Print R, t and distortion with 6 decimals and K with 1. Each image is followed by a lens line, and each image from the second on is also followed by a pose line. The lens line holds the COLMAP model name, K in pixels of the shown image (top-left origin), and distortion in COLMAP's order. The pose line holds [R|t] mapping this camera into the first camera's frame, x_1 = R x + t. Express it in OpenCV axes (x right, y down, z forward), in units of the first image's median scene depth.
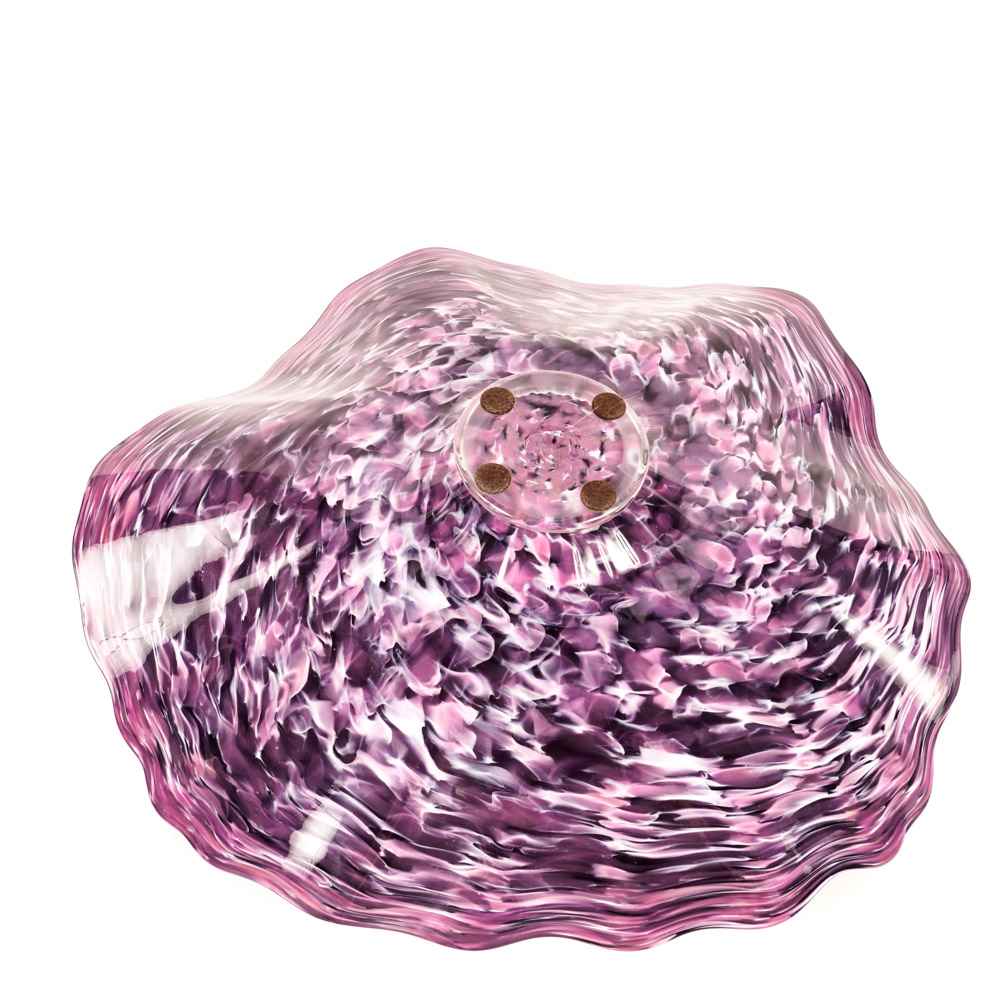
lens RADIAL K [[1154.2, 0, 499.6], [0, 1154.2, 517.5], [0, 0, 1]] dist [-0.099740, 0.011826]
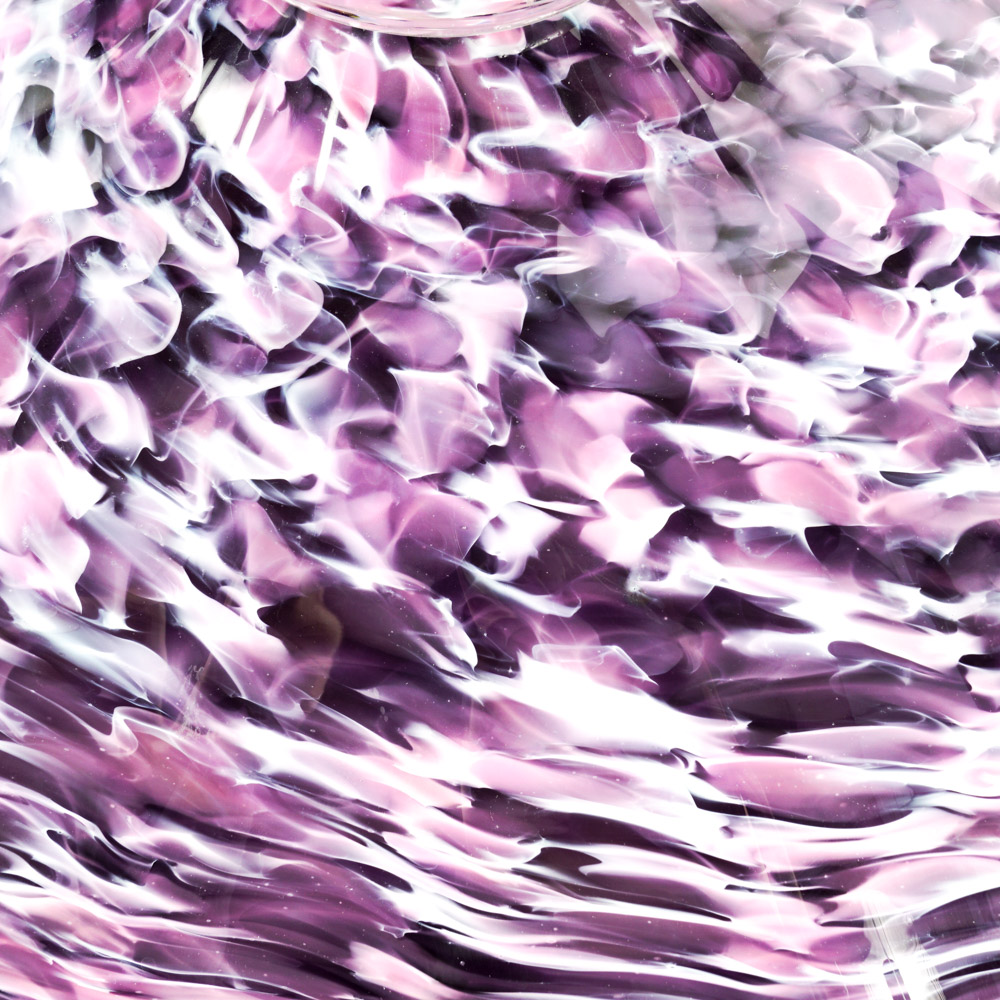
lens RADIAL K [[1543.2, 0, 500.0], [0, 1543.2, 500.0], [0, 0, 1]] dist [-0.082665, 0.026101]
pose [[0.982662, 0.152922, -0.104835, 0.157442], [-0.141314, 0.983785, 0.110440, 0.099838], [0.120024, -0.093710, 0.988338, 0.524949]]
